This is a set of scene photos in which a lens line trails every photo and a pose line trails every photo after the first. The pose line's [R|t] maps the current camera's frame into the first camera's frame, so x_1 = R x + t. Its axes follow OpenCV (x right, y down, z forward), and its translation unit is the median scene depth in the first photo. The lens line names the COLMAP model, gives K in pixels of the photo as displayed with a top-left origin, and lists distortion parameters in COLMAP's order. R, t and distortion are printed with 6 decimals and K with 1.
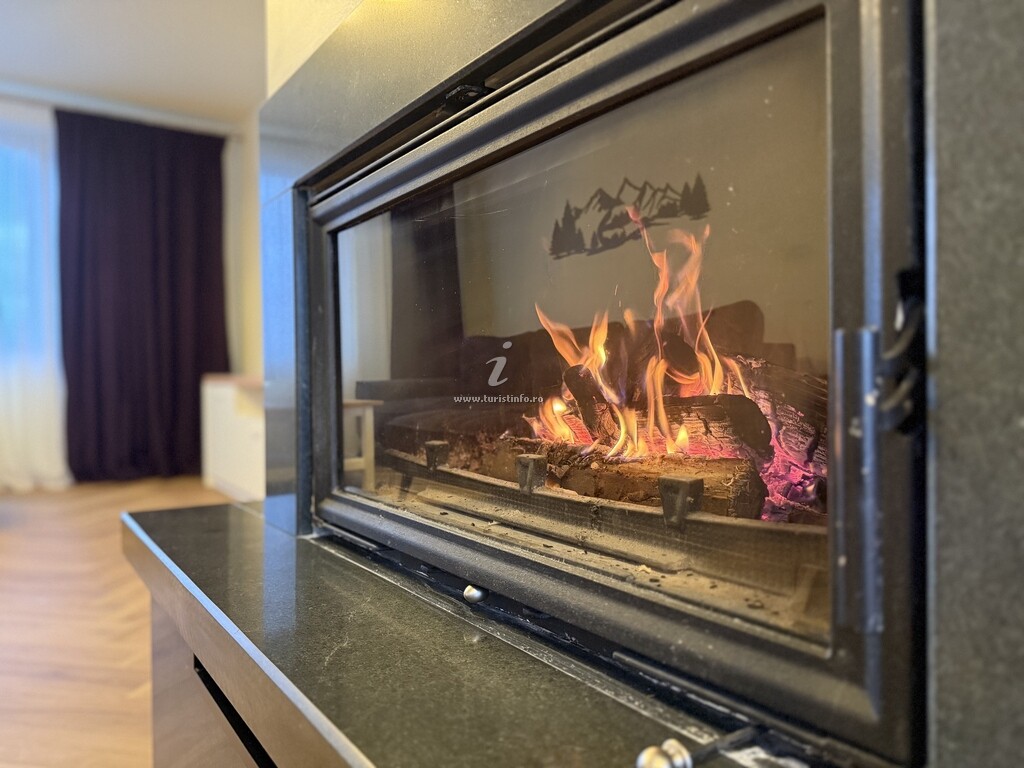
lens RADIAL K [[716.4, 0, 518.4], [0, 716.4, 383.6], [0, 0, 1]] dist [0.016419, -0.024282]
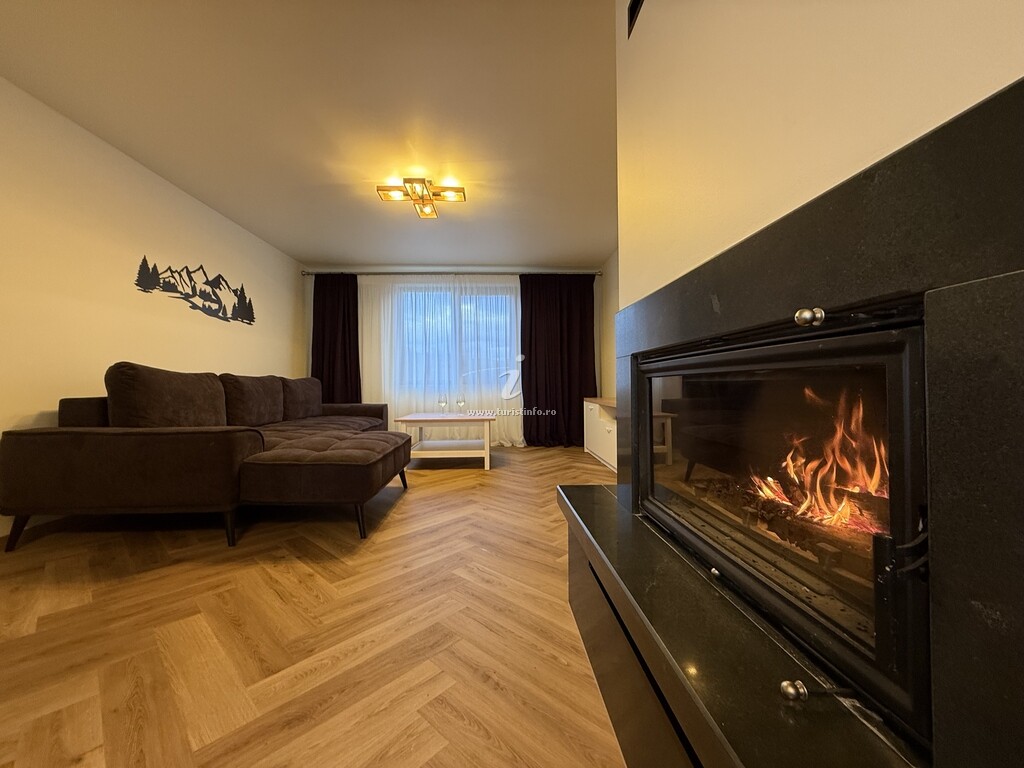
lens RADIAL K [[407.4, 0, 512.8], [0, 407.4, 381.2], [0, 0, 1]] dist [-0.000307, -0.000682]
pose [[0.839094, 0.002769, -0.543979, 0.069031], [-0.009973, 0.999897, -0.010294, -0.204534], [0.543895, 0.014063, 0.839036, -0.282046]]
